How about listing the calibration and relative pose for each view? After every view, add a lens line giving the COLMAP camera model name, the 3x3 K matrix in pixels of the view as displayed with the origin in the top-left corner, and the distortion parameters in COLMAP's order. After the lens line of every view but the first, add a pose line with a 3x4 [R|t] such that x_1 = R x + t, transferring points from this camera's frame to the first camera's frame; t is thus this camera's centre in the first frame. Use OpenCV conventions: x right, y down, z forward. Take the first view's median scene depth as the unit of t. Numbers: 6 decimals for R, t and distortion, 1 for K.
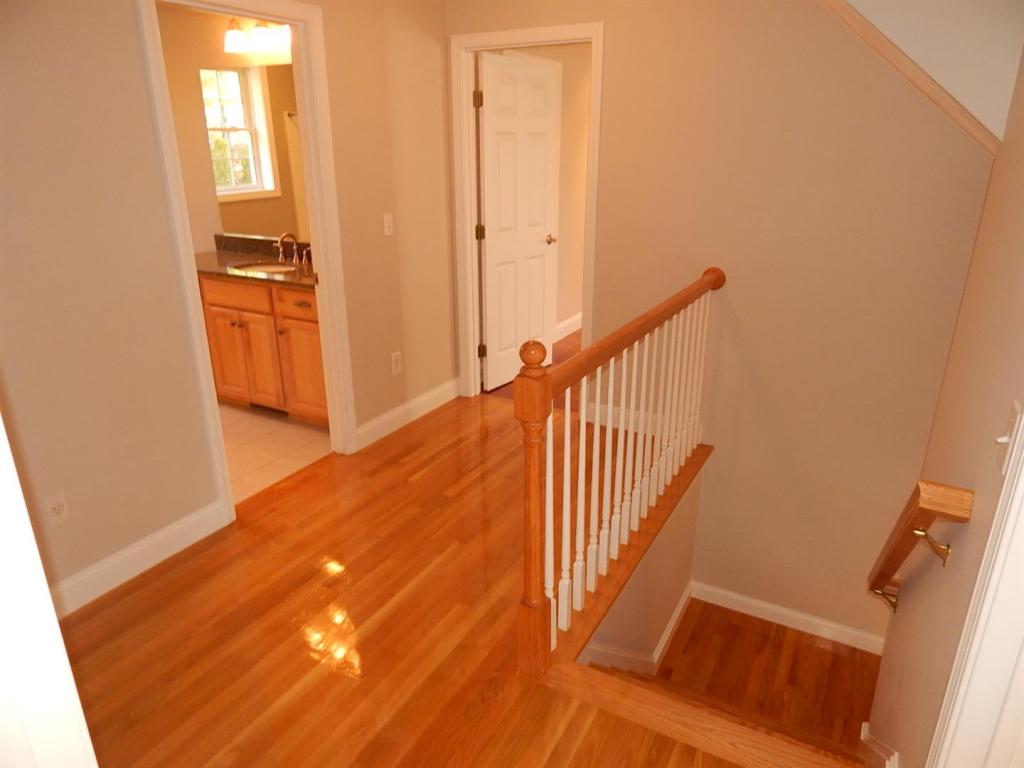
lens RADIAL K [[676.1, 0, 513.3], [0, 676.1, 379.1], [0, 0, 1]] dist [0.006702, -0.005390]
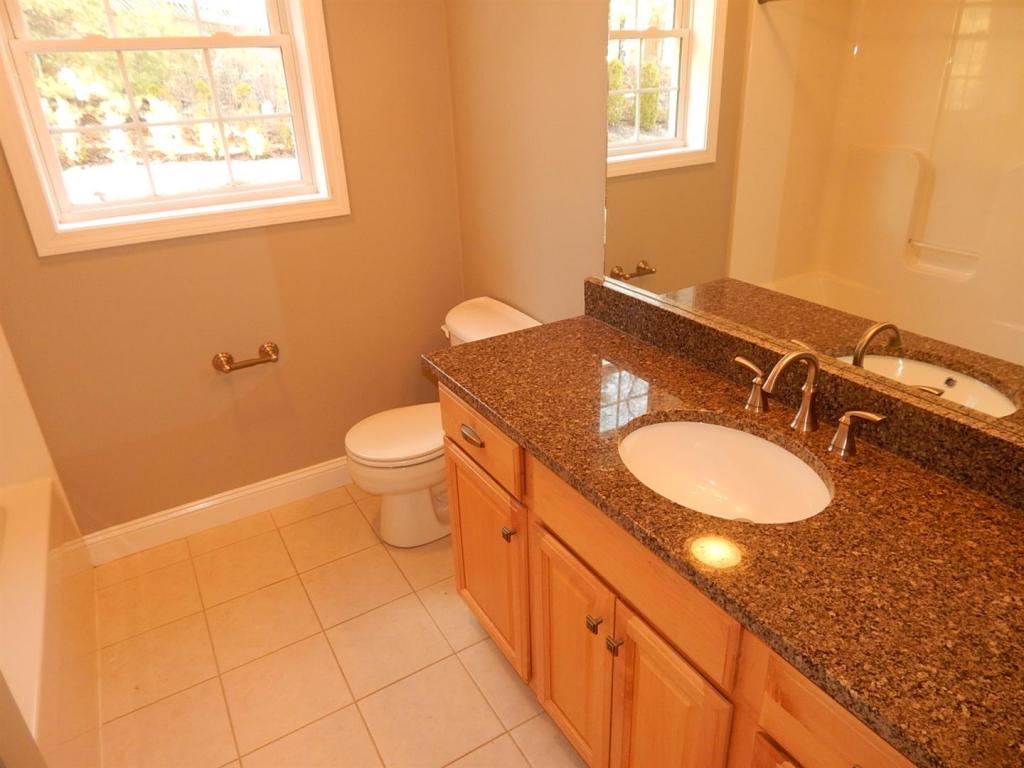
lens RADIAL K [[676.1, 0, 513.3], [0, 676.1, 379.1], [0, 0, 1]] dist [0.006702, -0.005390]
pose [[0.866930, 0.178618, -0.465325, -0.270039], [-0.130671, 0.982377, 0.133643, -0.204131], [0.480996, -0.055054, 0.874993, 0.598053]]
